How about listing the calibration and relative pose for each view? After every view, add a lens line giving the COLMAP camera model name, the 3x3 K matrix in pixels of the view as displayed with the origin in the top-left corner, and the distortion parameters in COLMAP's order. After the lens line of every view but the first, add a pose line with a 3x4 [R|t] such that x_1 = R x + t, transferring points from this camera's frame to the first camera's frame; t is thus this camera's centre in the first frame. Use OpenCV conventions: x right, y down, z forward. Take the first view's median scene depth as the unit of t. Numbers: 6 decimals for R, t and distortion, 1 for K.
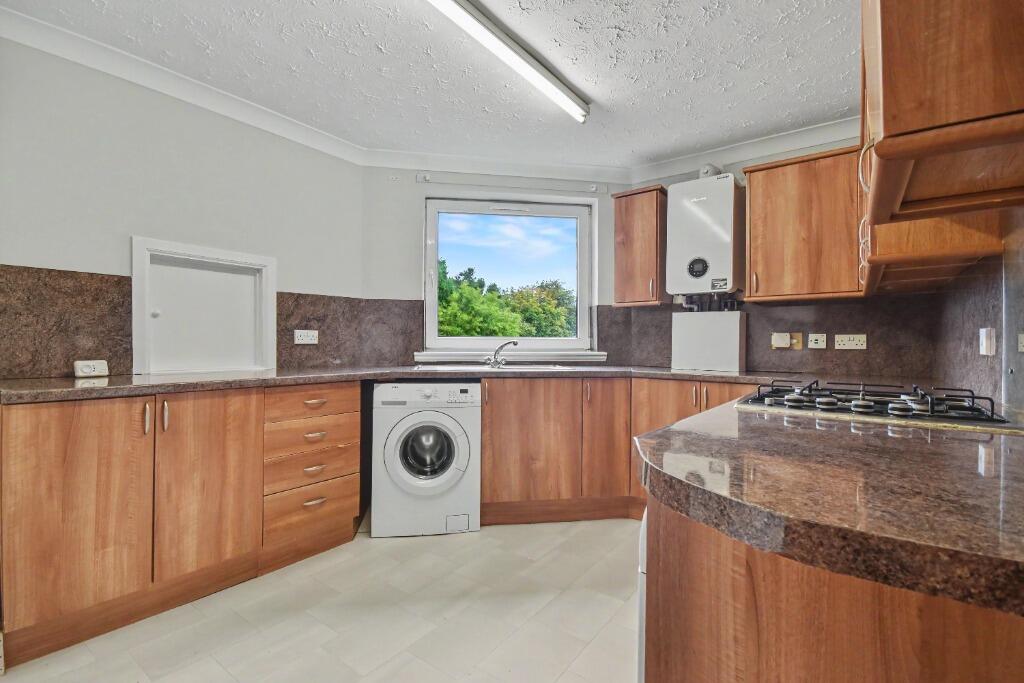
lens RADIAL K [[458.8, 0, 507.5], [0, 458.8, 343.7], [0, 0, 1]] dist [-0.000796, -0.000339]
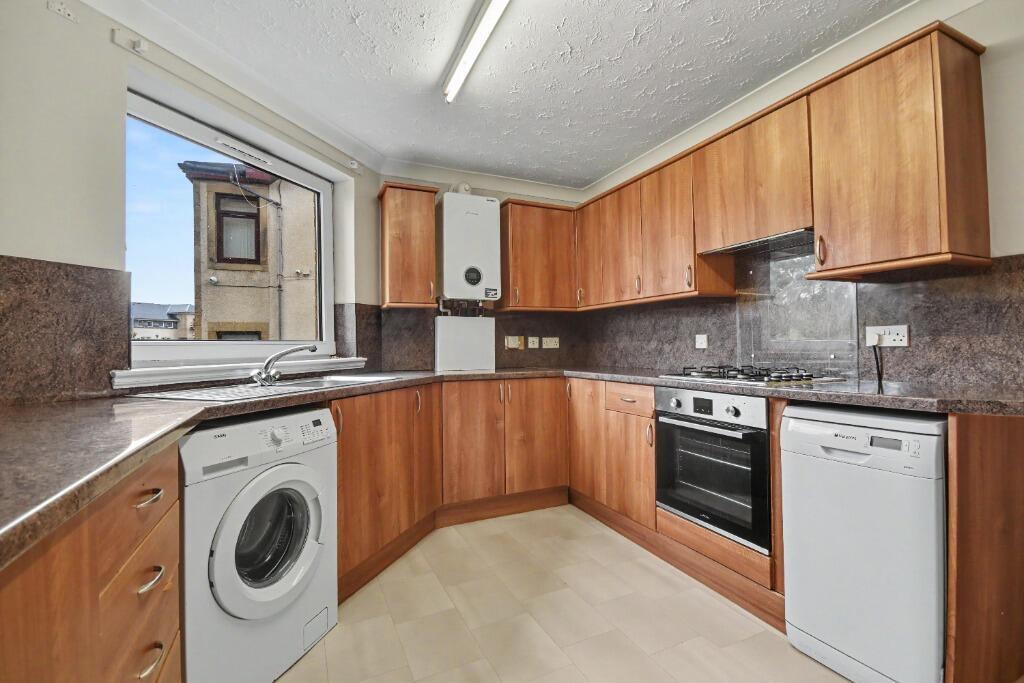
lens RADIAL K [[458.8, 0, 510.6], [0, 458.8, 339.6], [0, 0, 1]] dist [-0.000796, -0.000339]
pose [[0.475100, -0.002587, 0.879928, -0.513696], [0.016236, 0.999851, -0.005826, -0.007043], [-0.879782, 0.017054, 0.475071, 0.416557]]
